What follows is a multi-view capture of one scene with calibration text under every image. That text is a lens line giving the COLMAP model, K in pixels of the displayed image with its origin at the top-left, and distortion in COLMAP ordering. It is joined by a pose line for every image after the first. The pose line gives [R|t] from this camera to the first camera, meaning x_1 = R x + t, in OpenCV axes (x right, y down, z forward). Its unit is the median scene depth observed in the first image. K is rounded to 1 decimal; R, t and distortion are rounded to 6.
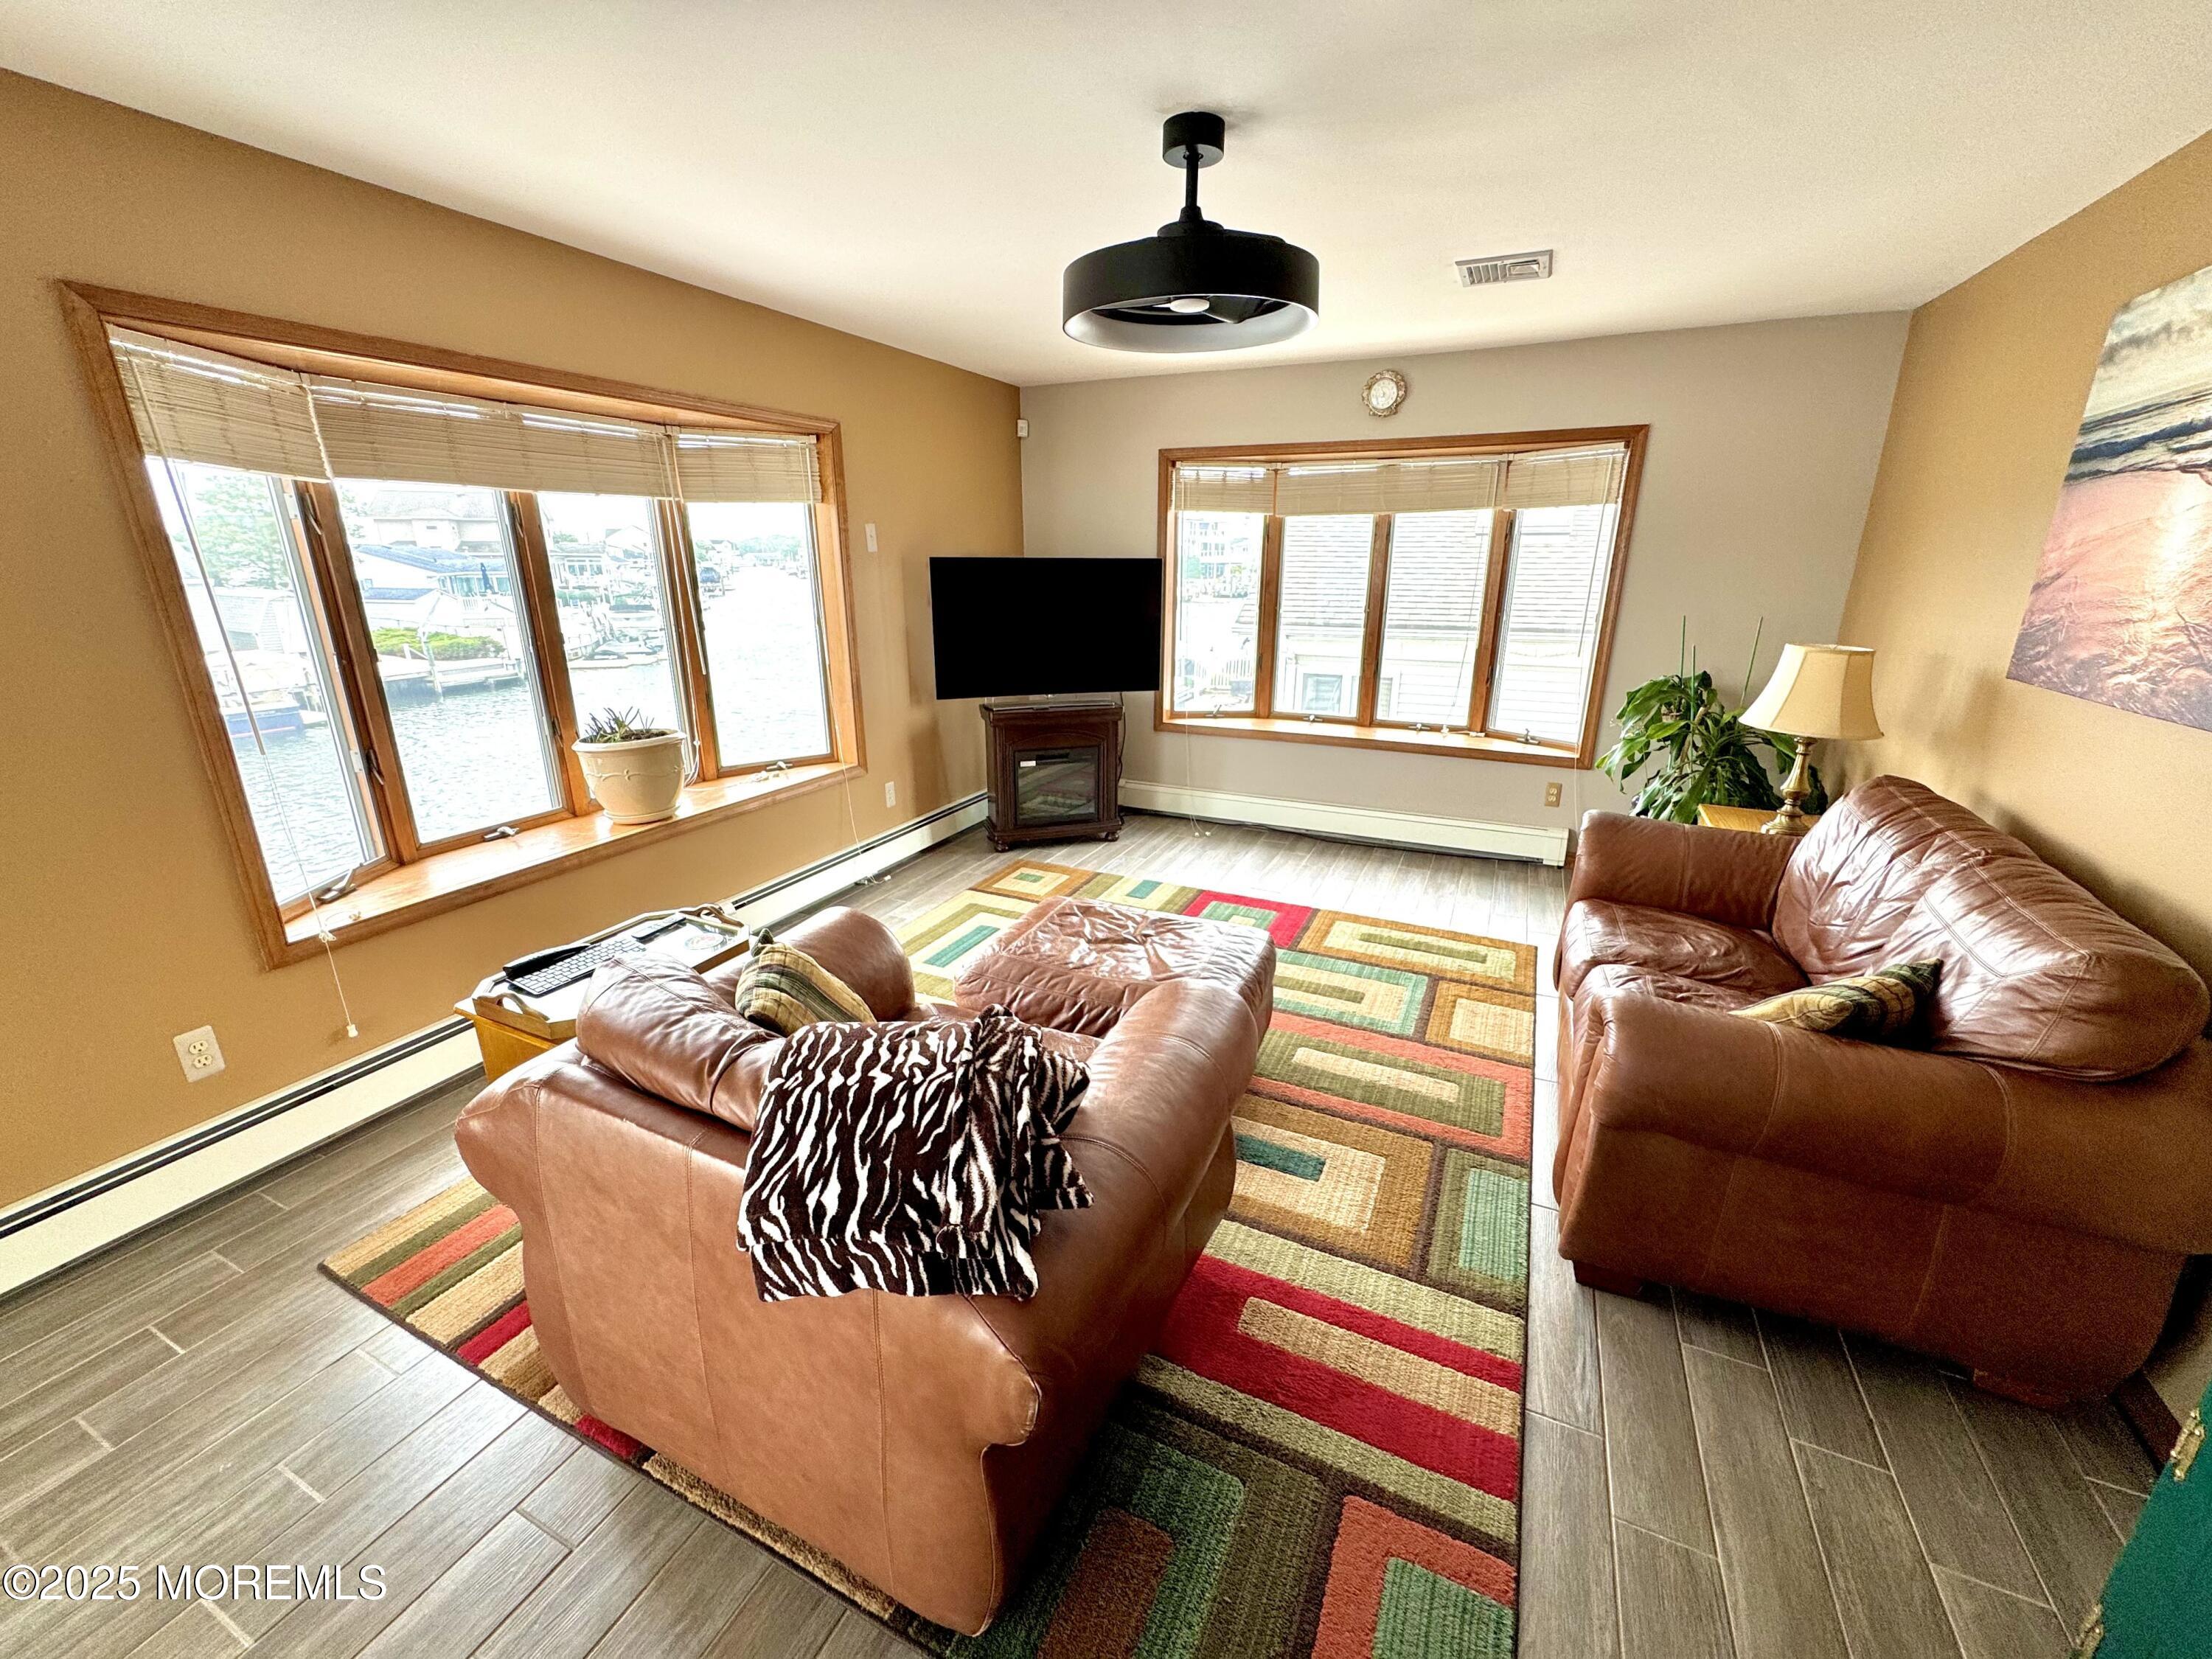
lens RADIAL K [[880.4, 0, 1105.9], [0, 880.4, 821.1], [0, 0, 1]] dist [-0.001243, 0.000386]
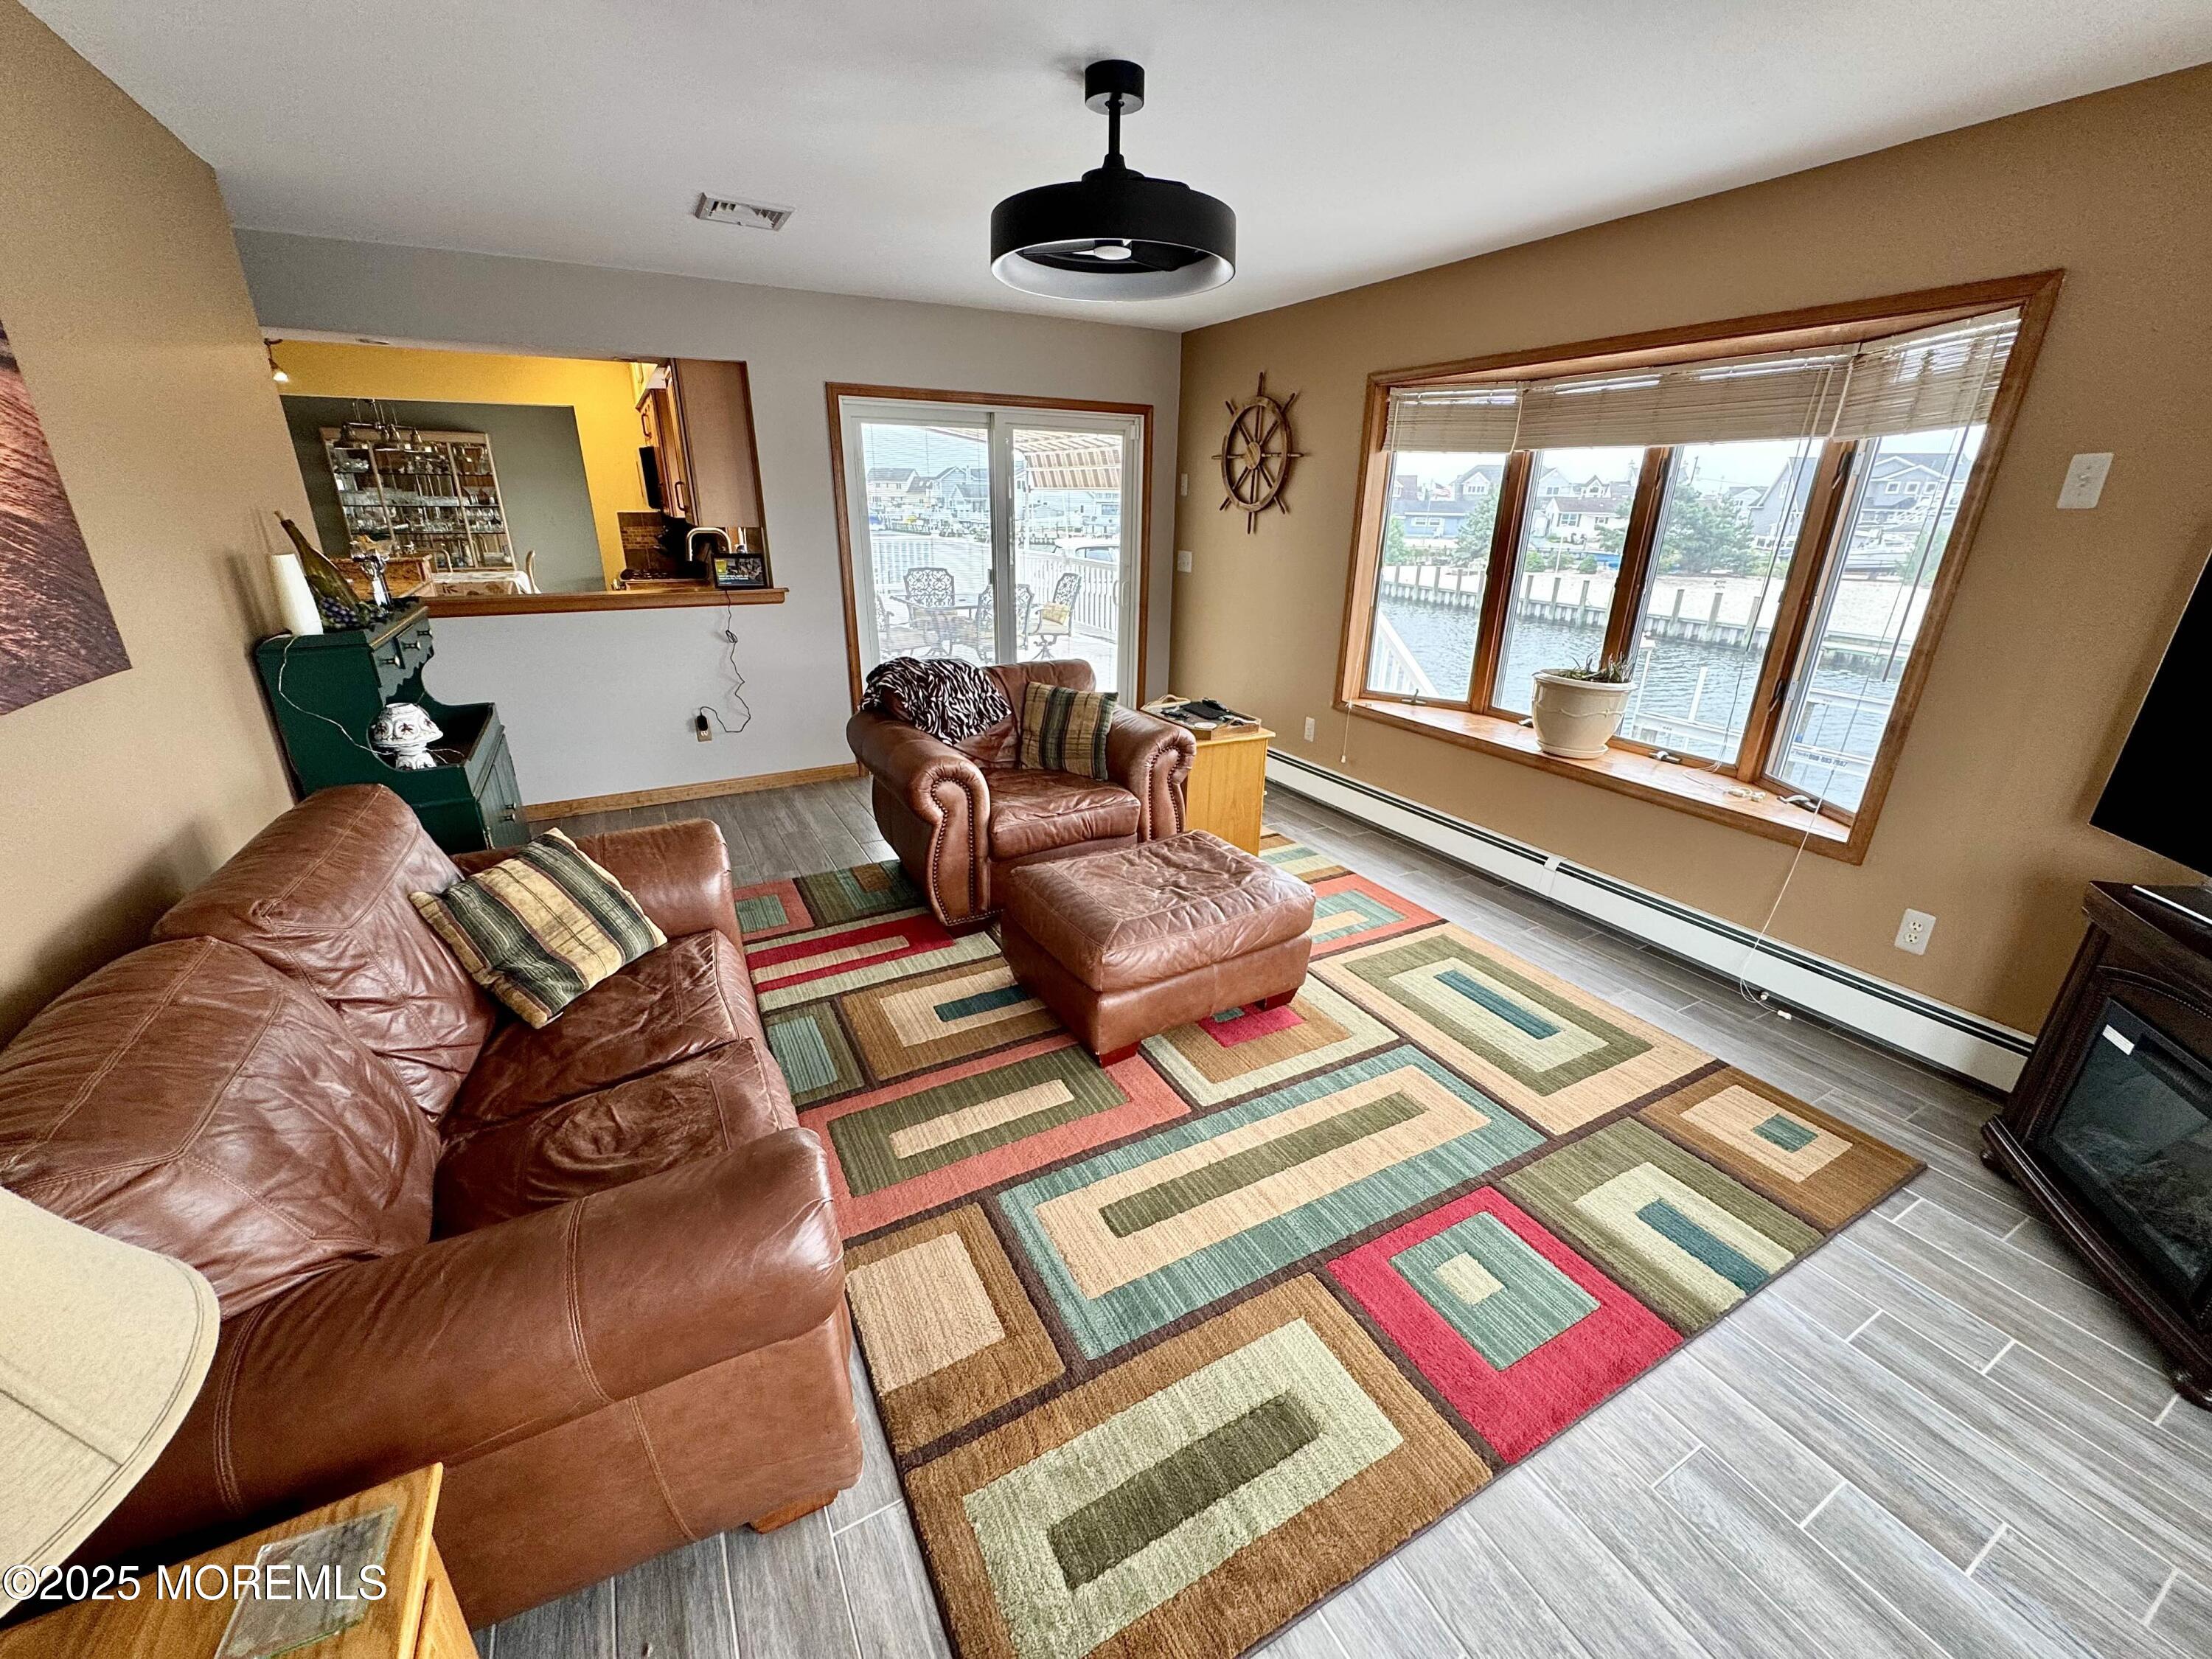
lens RADIAL K [[880.4, 0, 1110.1], [0, 880.4, 820.2], [0, 0, 1]] dist [-0.001243, 0.000386]
pose [[-0.586394, 0.273223, -0.762556, 0.567276], [-0.249558, 0.834668, 0.490968, -0.283174], [0.770625, 0.478203, -0.421260, 0.928968]]
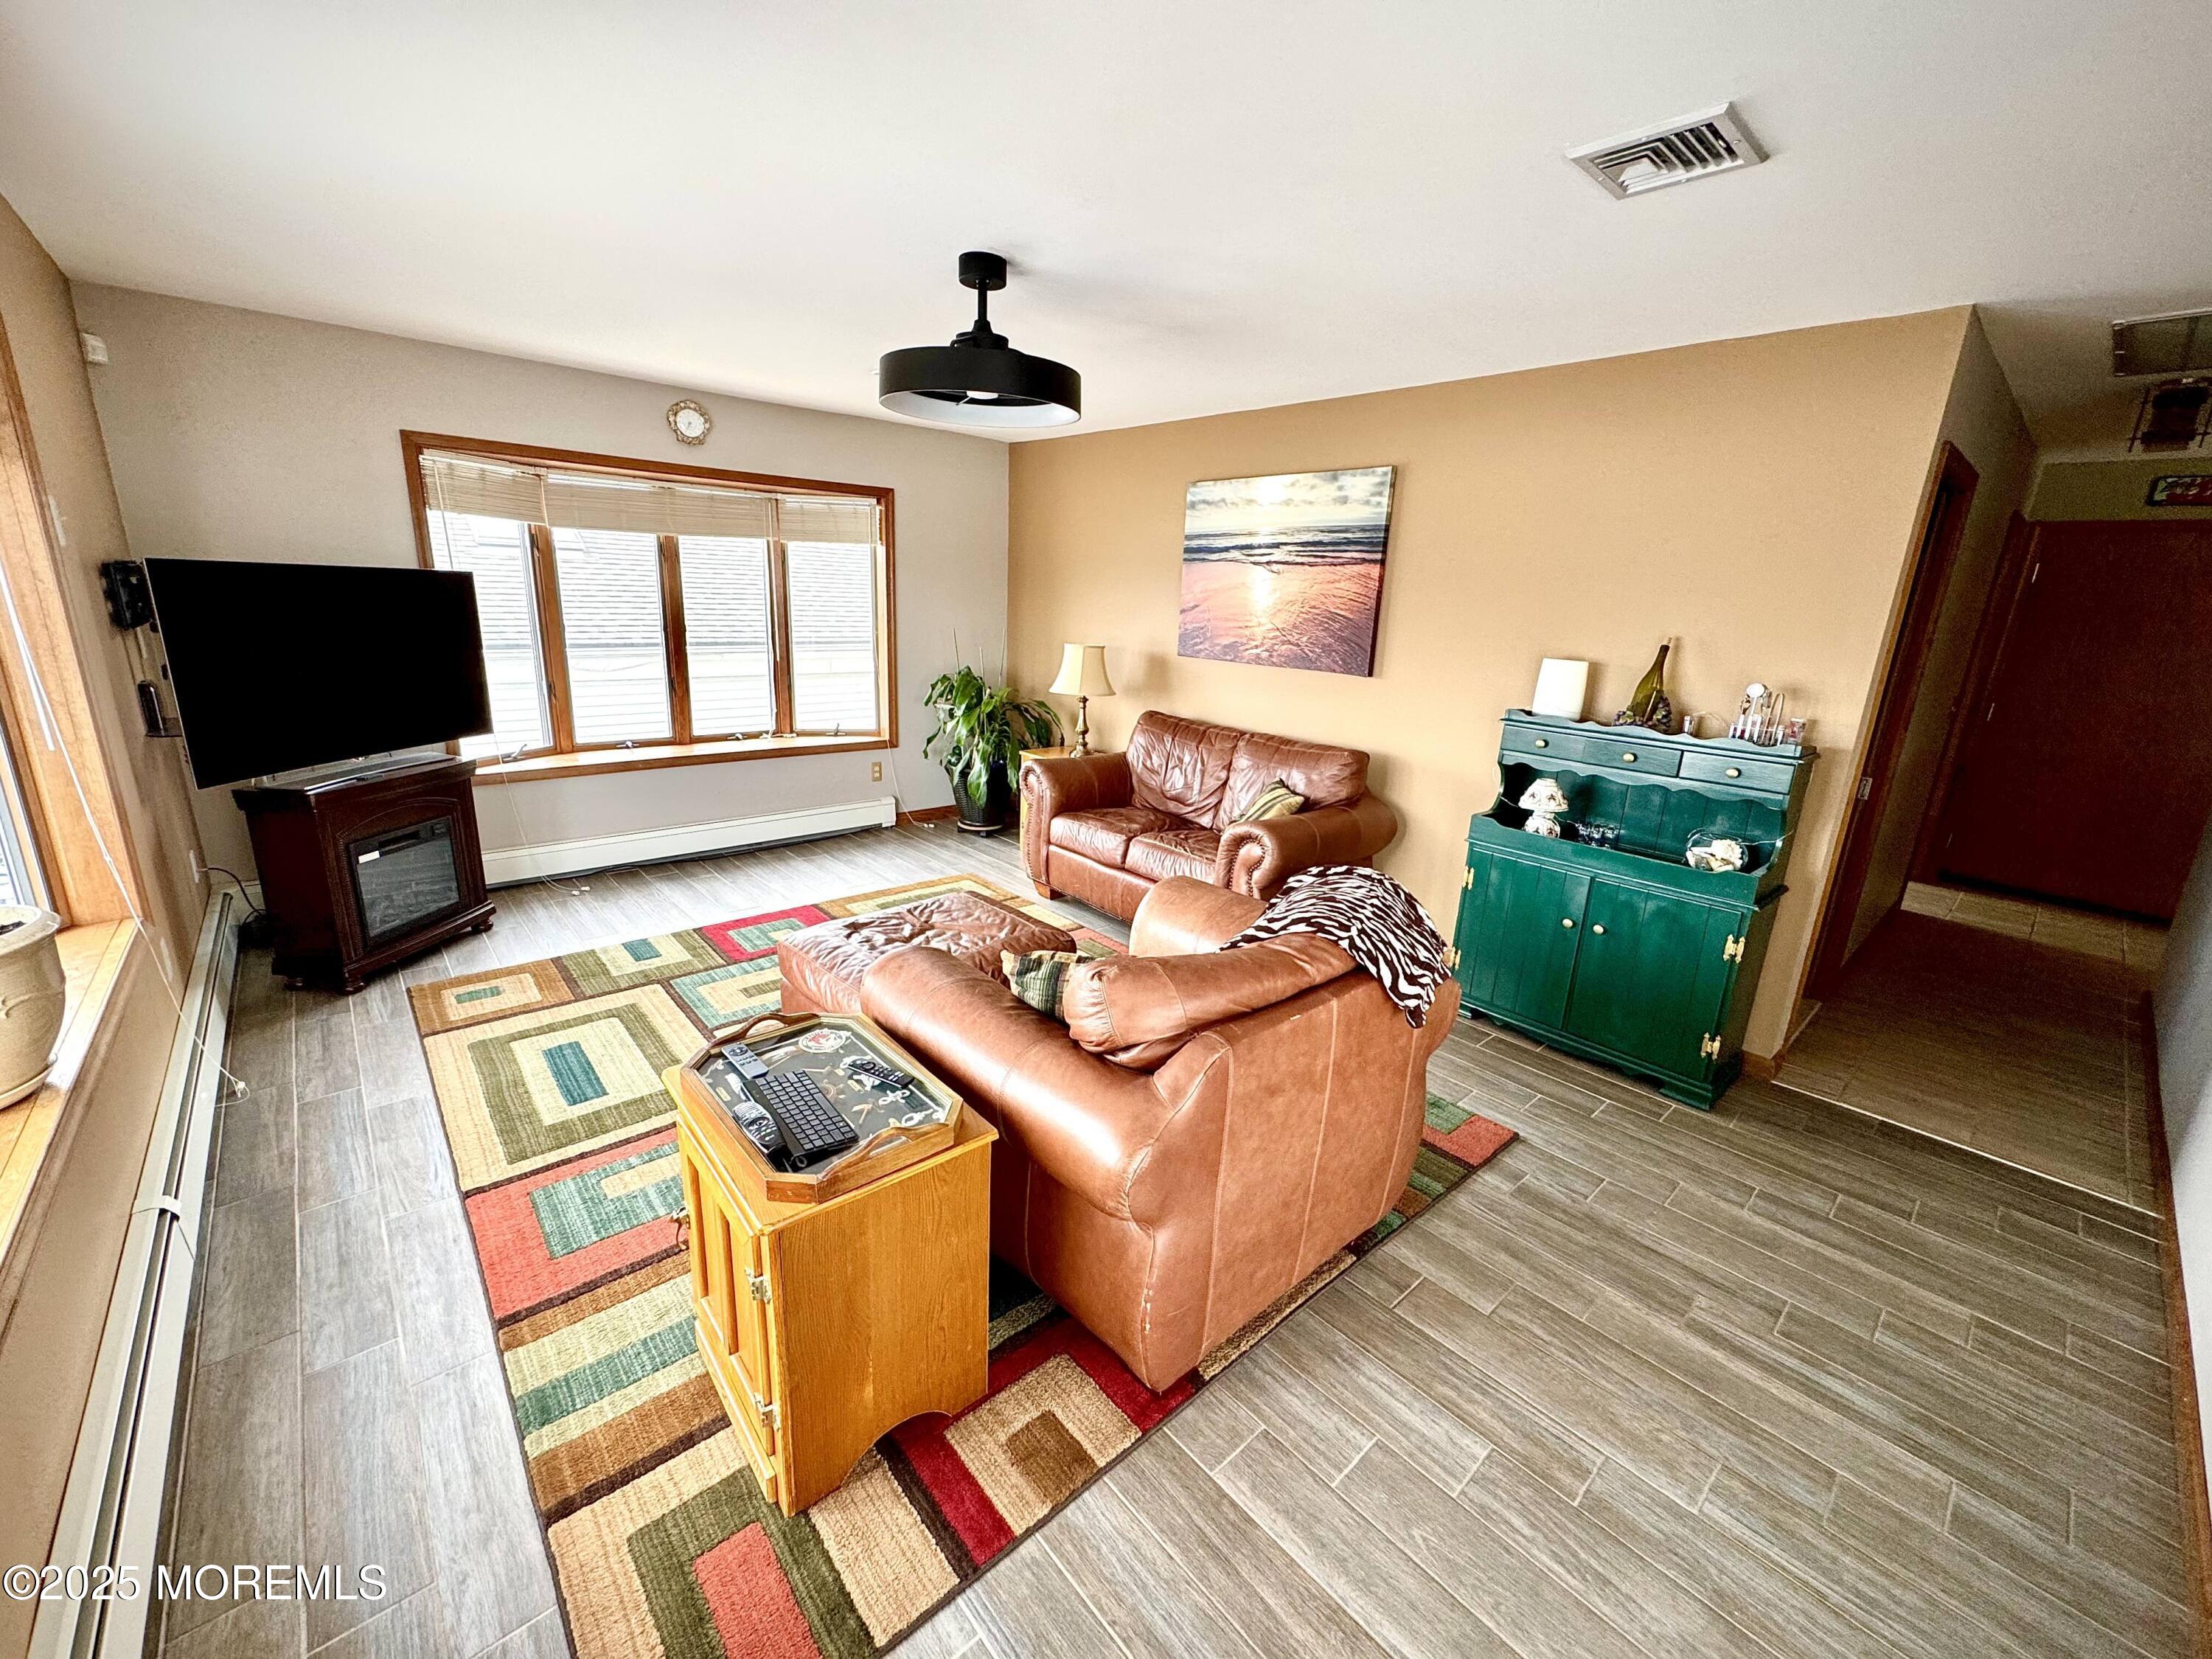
lens RADIAL K [[880.4, 0, 1108.7], [0, 880.4, 823.4], [0, 0, 1]] dist [-0.001243, 0.000386]
pose [[0.390595, -0.218913, 0.894155, -0.583972], [0.228155, 0.964029, 0.136355, -0.063311], [-0.891841, 0.150746, 0.426491, 0.205942]]
